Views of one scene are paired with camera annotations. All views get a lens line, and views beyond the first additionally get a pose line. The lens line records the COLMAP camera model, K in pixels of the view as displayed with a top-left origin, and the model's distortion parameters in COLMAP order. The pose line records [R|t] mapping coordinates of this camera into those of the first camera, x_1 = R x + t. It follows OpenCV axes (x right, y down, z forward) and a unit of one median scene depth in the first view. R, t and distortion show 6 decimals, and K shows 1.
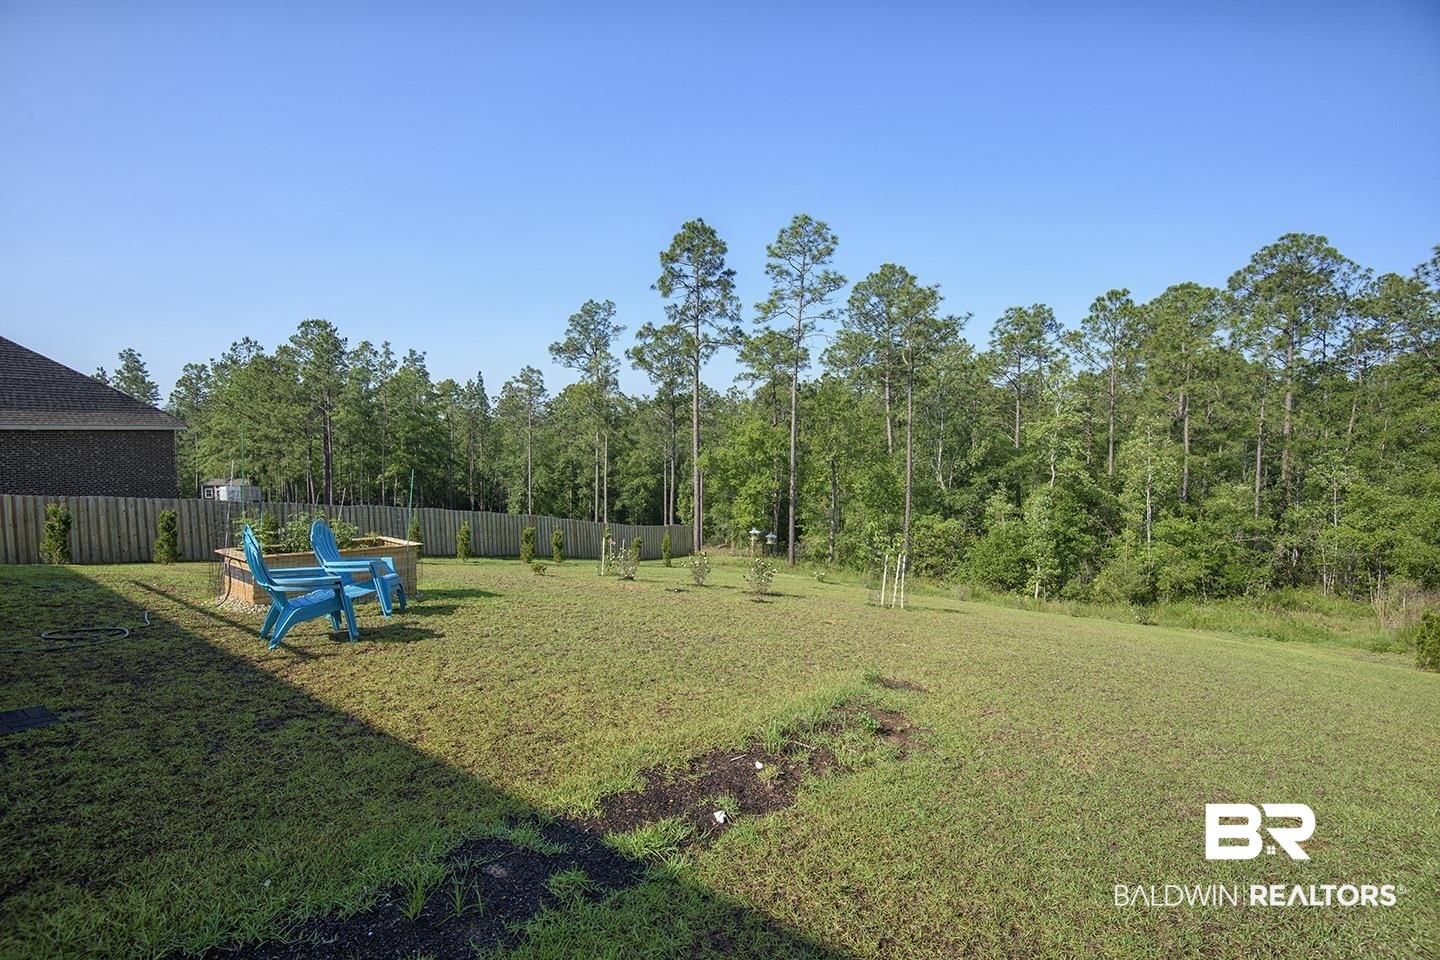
lens RADIAL K [[668.1, 0, 725.9], [0, 668.1, 479.2], [0, 0, 1]] dist [0.000902, -0.033085]
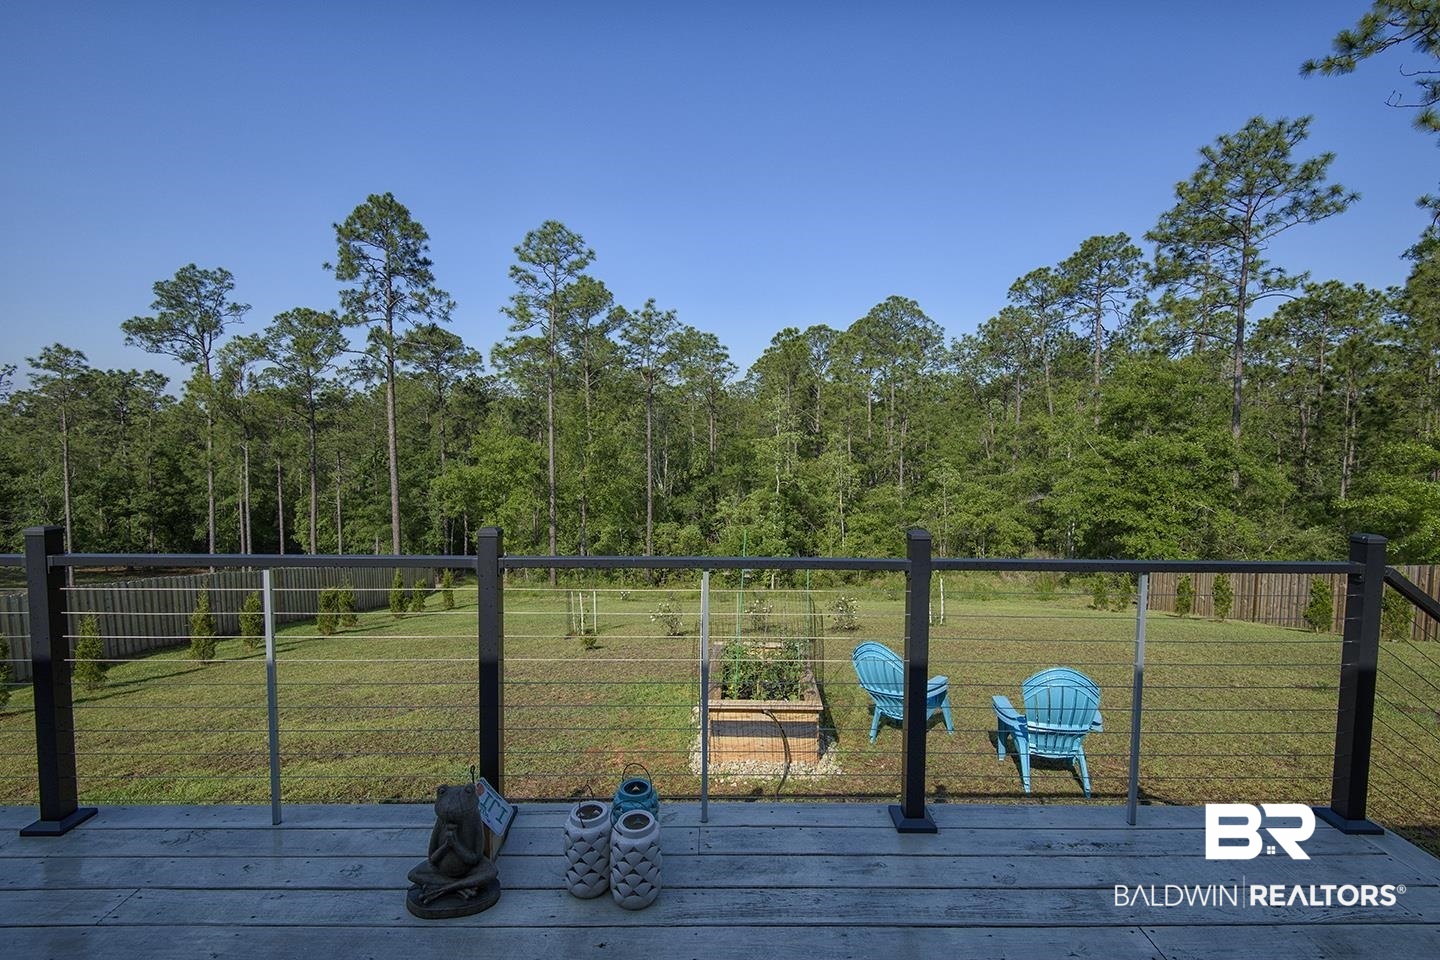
lens RADIAL K [[656.8, 0, 726.4], [0, 656.8, 478.9], [0, 0, 1]] dist [0.048775, -0.037601]
pose [[0.821154, -0.036863, 0.569515, -0.180052], [0.034371, 0.999295, 0.015123, -0.024565], [-0.569671, 0.007157, 0.821842, 0.060425]]
